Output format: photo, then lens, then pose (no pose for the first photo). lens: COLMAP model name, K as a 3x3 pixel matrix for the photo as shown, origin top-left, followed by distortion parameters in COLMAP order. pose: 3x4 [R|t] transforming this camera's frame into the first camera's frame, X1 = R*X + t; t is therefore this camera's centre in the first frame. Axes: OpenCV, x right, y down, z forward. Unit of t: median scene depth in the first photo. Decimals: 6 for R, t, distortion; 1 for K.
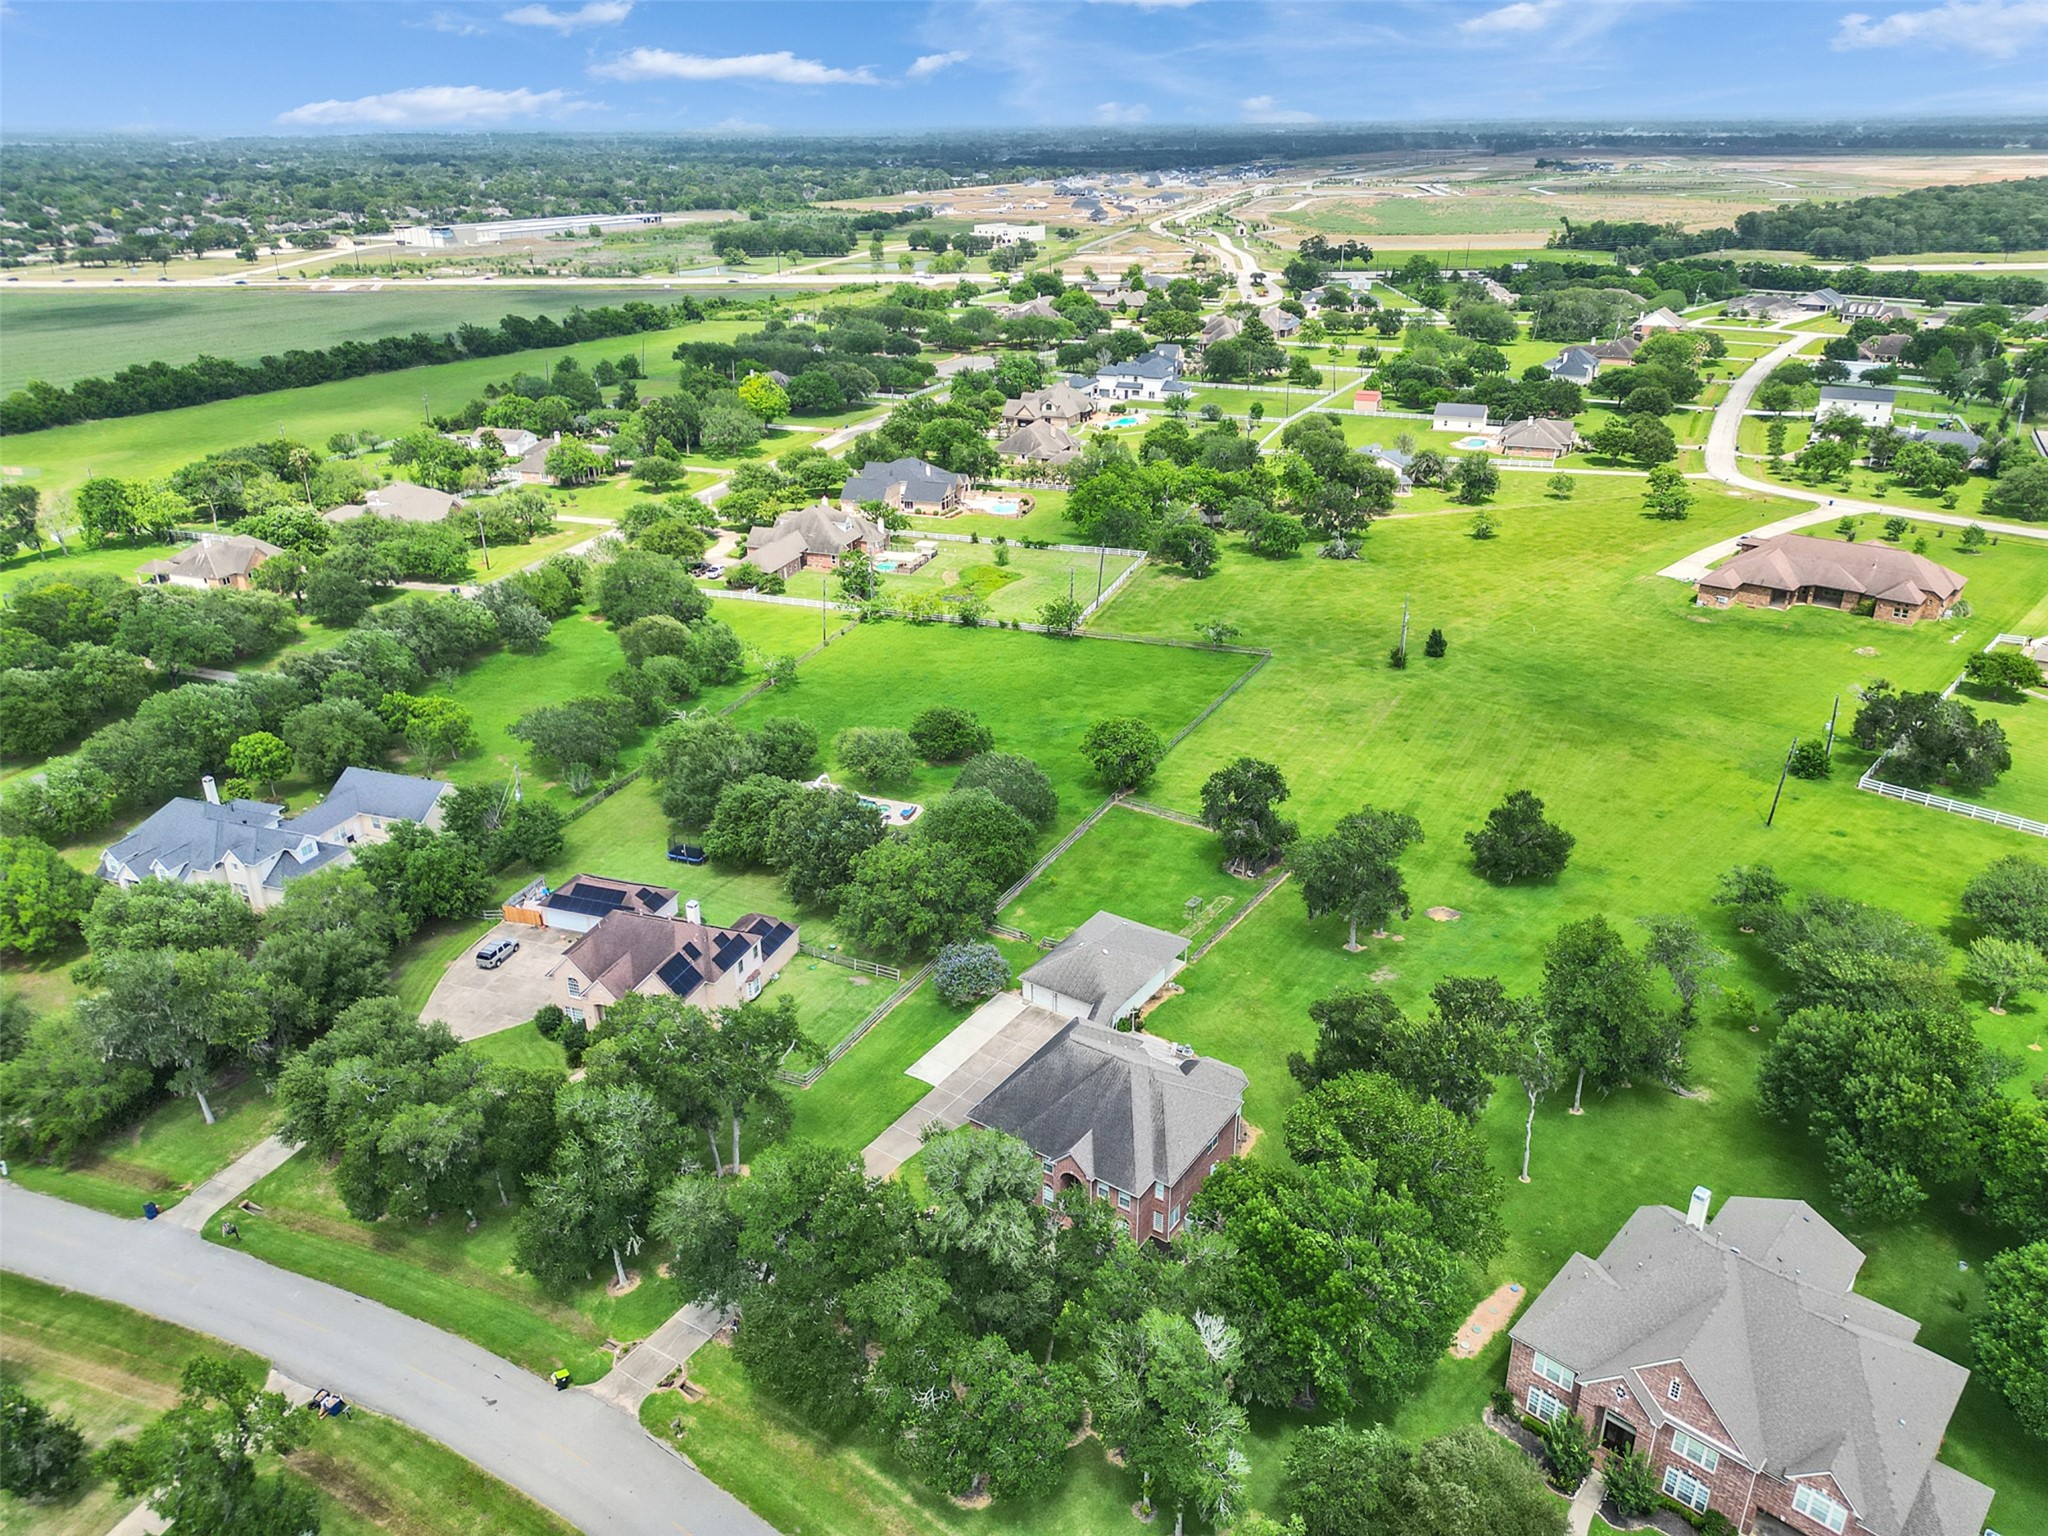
lens RADIAL K [[1429.2, 0, 1024.0], [0, 1429.2, 768.0], [0, 0, 1]] dist [0.075426, -0.084088]
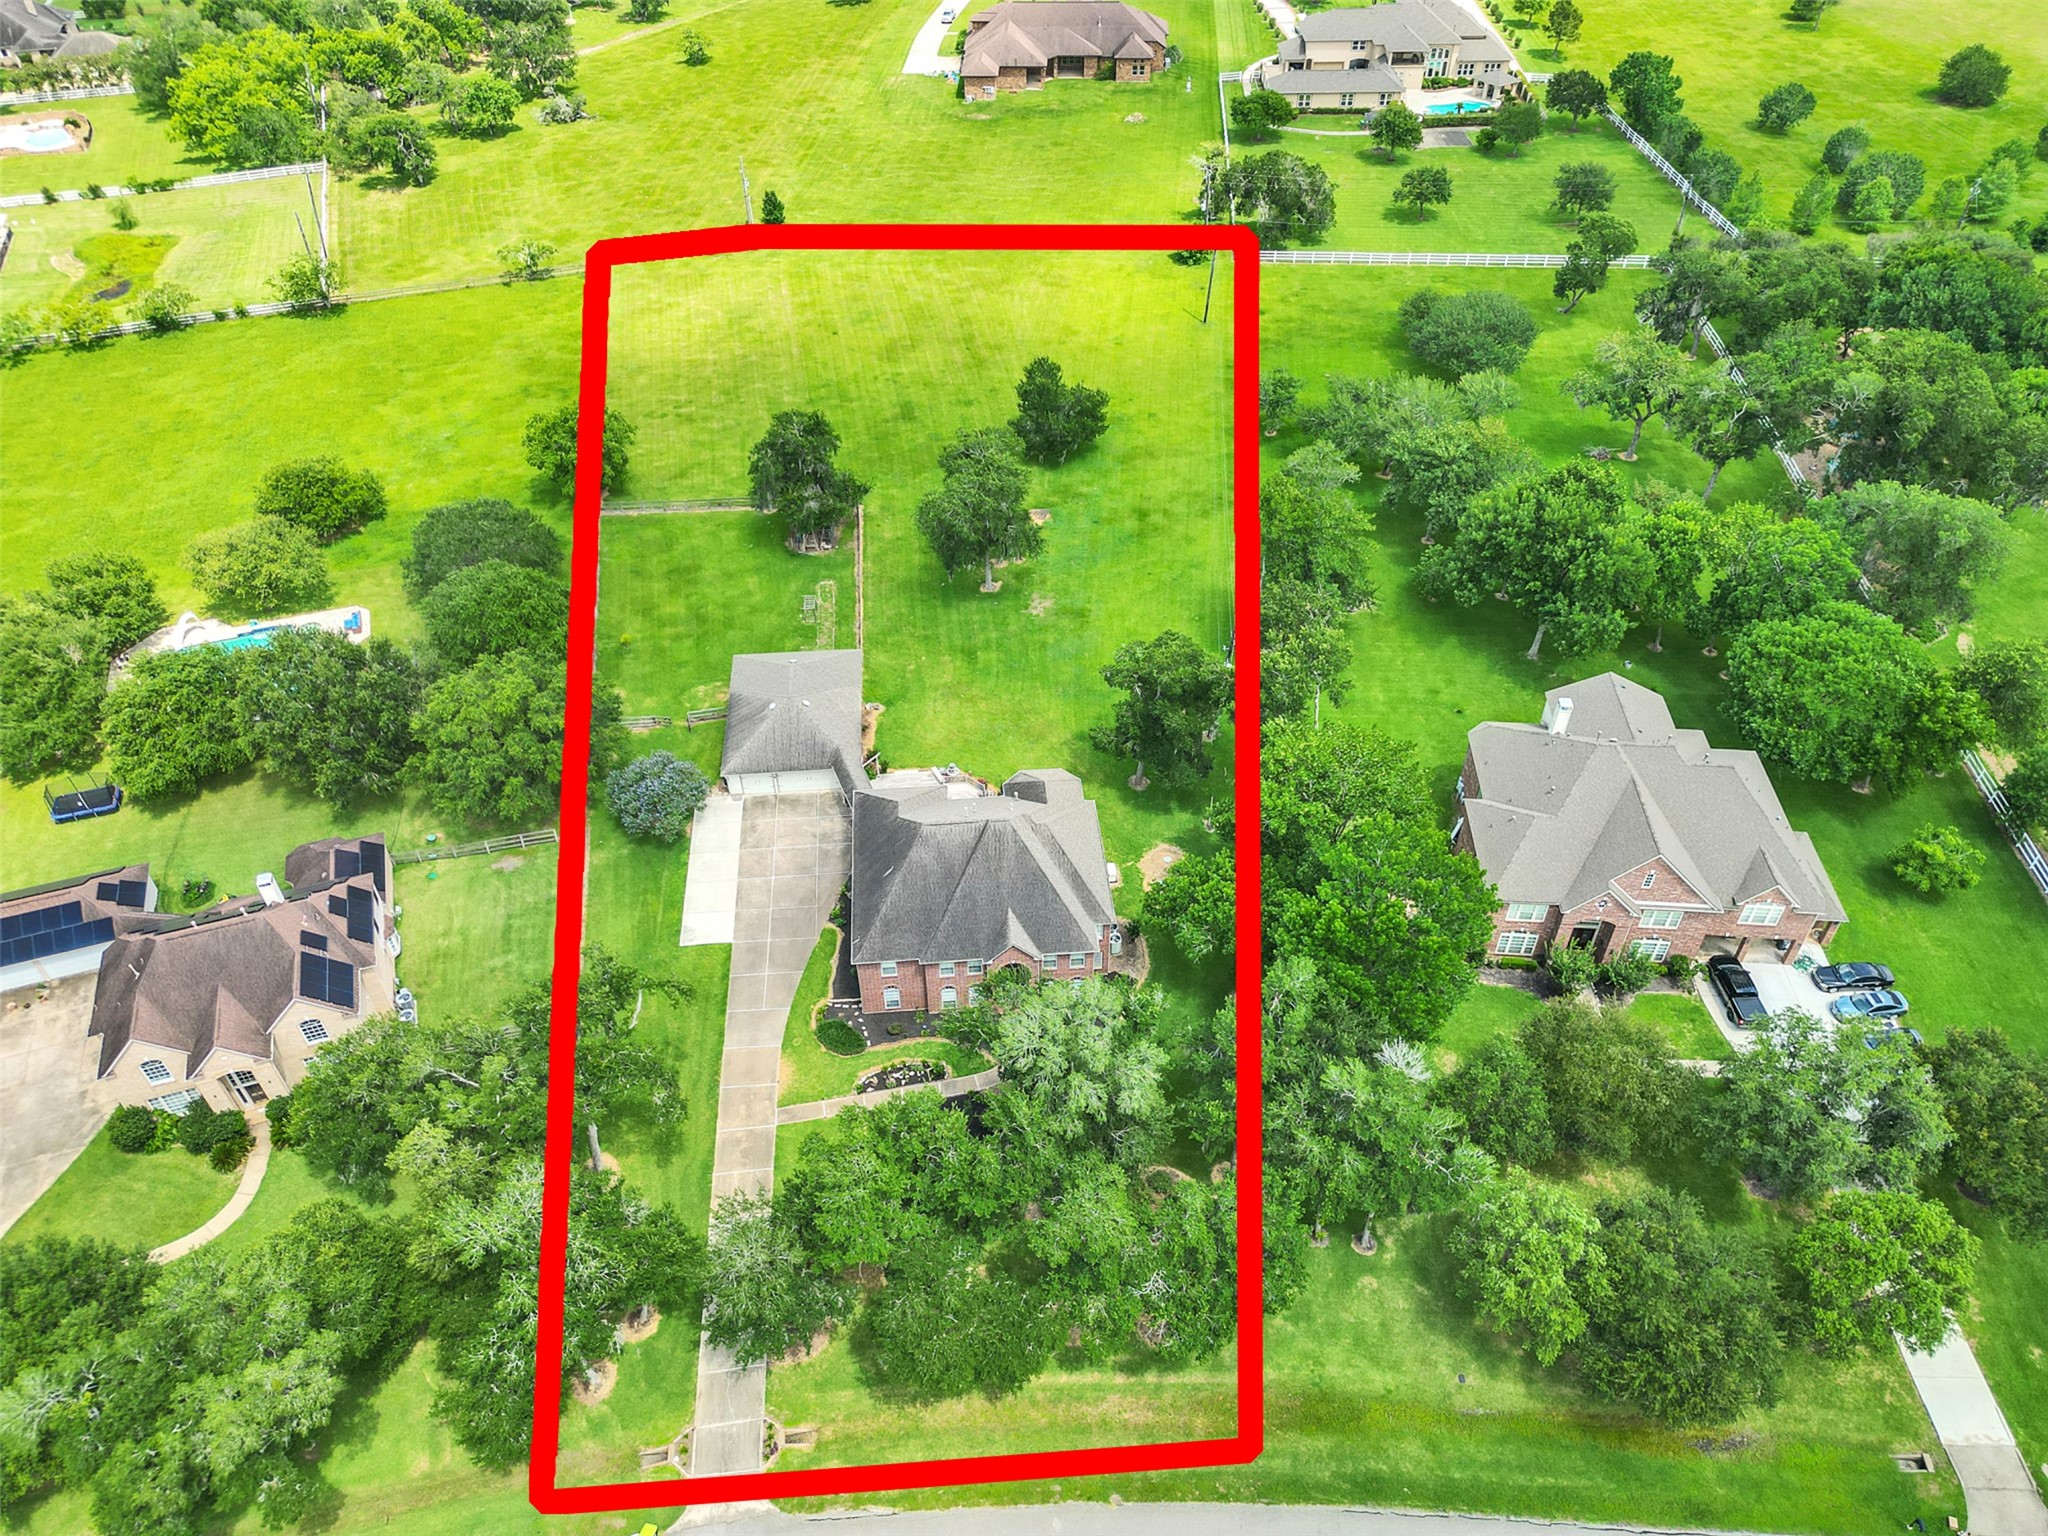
lens RADIAL K [[1429.2, 0, 1024.0], [0, 1429.2, 768.0], [0, 0, 1]] dist [0.075426, -0.084088]
pose [[0.775371, -0.419513, 0.472026, -0.187706], [0.257803, 0.892615, 0.369833, -0.083549], [-0.576487, -0.165068, 0.800259, 0.187975]]
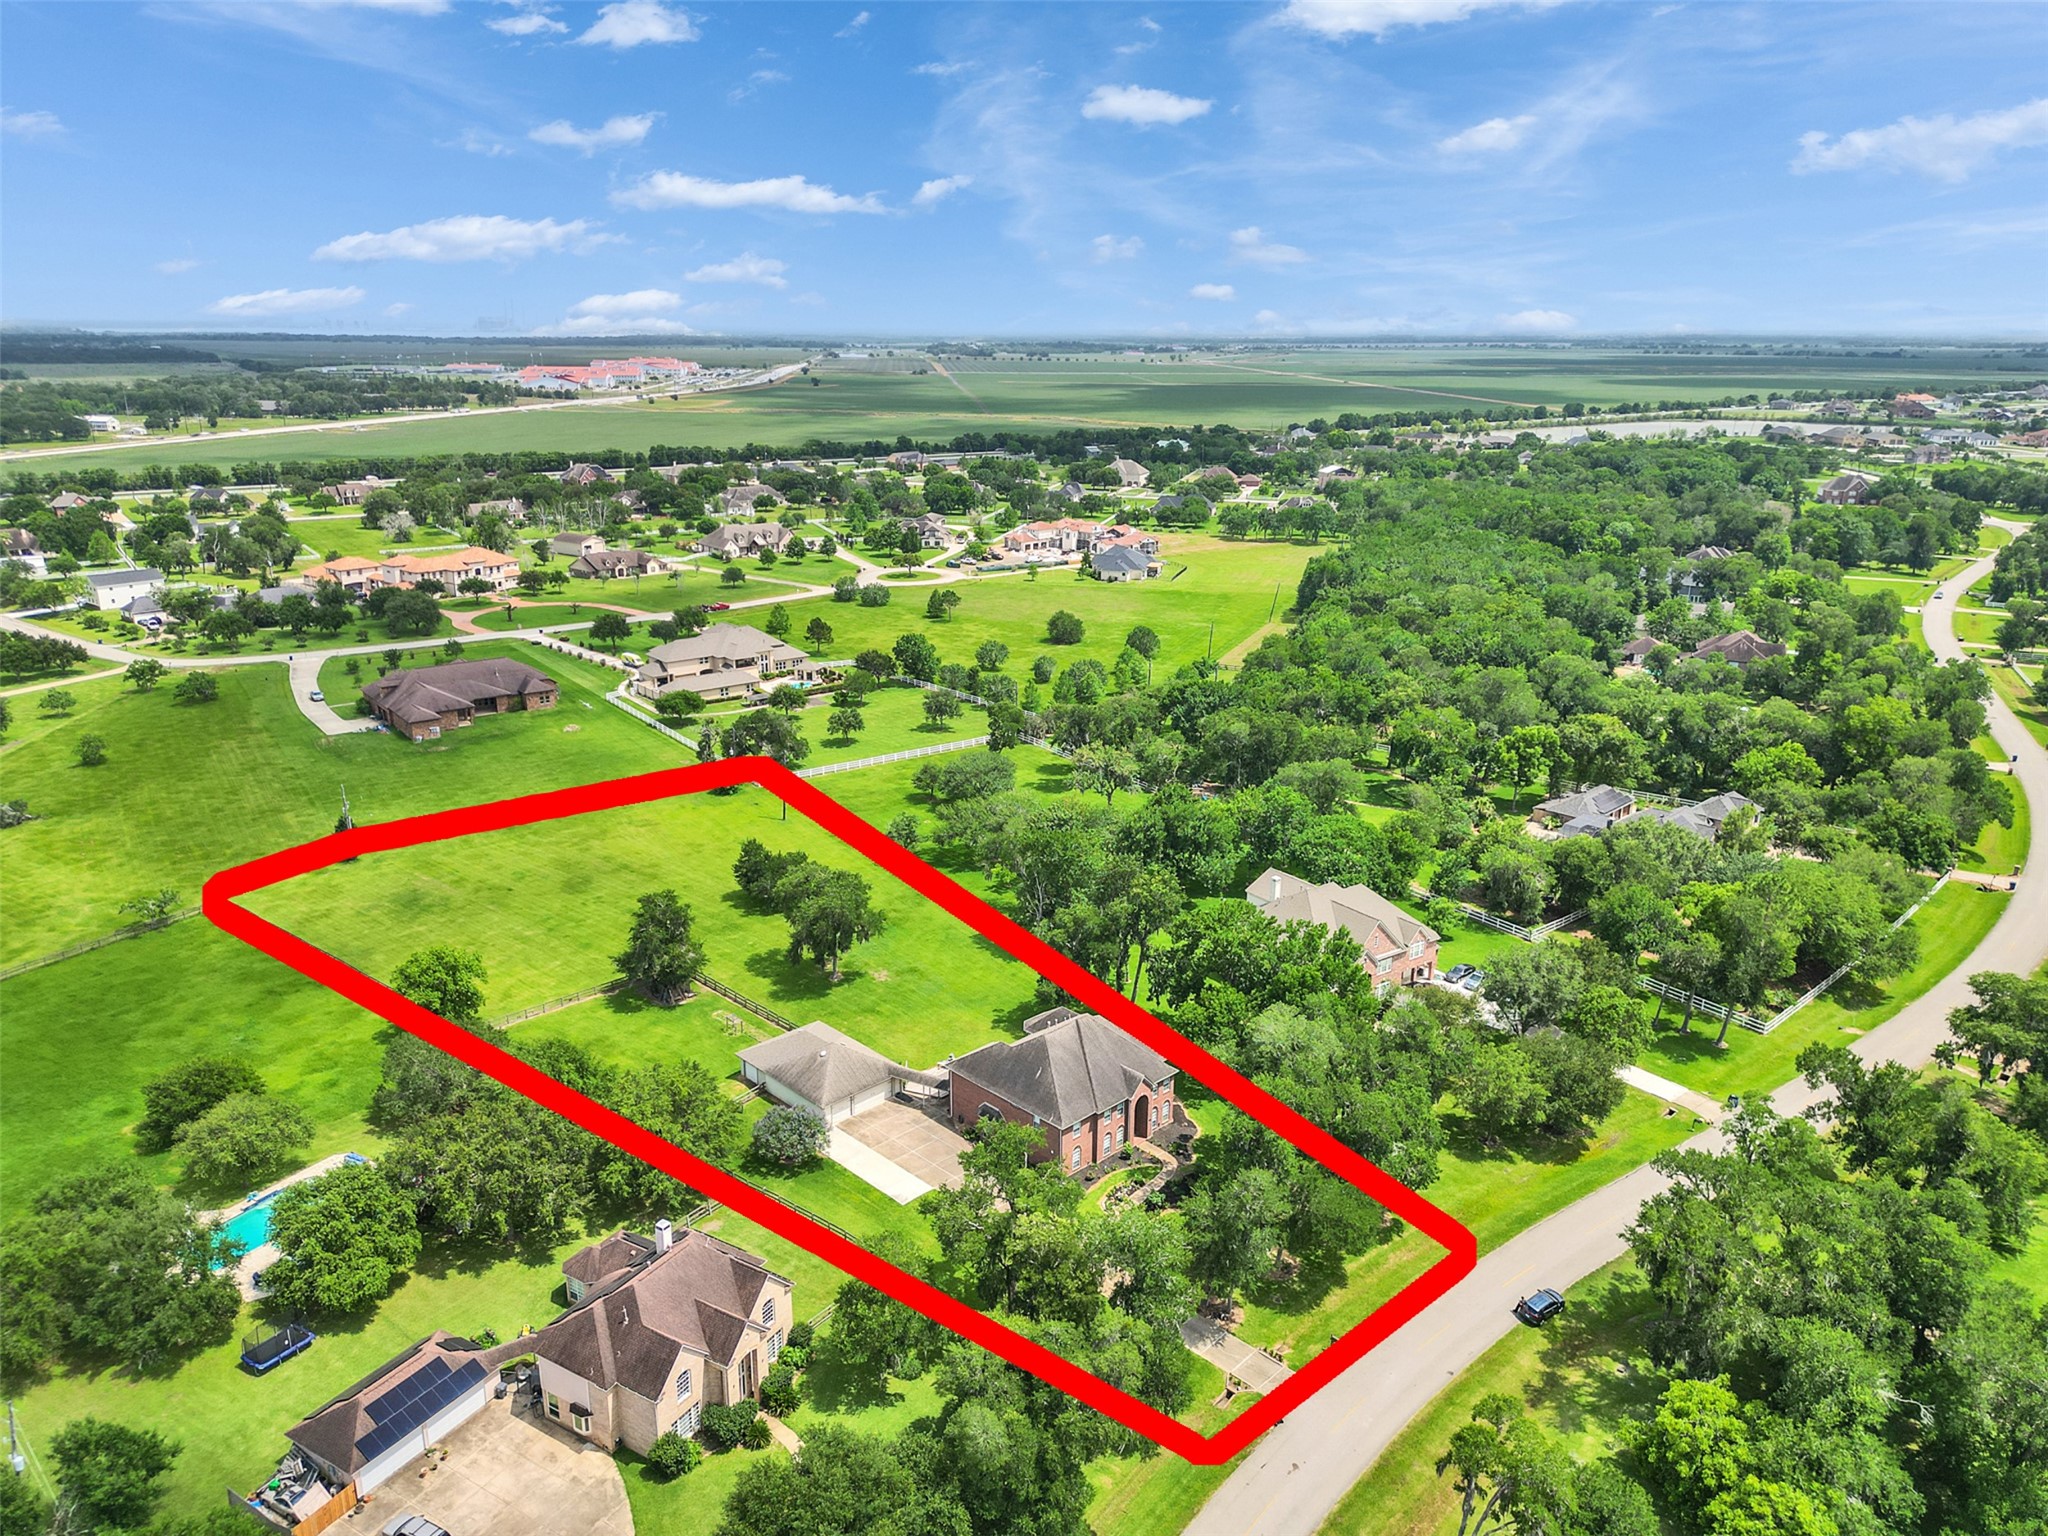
lens RADIAL K [[1429.2, 0, 1024.0], [0, 1429.2, 768.0], [0, 0, 1]] dist [0.075426, -0.084088]
pose [[0.190656, -0.274550, 0.942482, -0.656536], [0.389582, 0.902411, 0.184068, -0.154193], [-0.901042, 0.332080, 0.279010, 0.372363]]
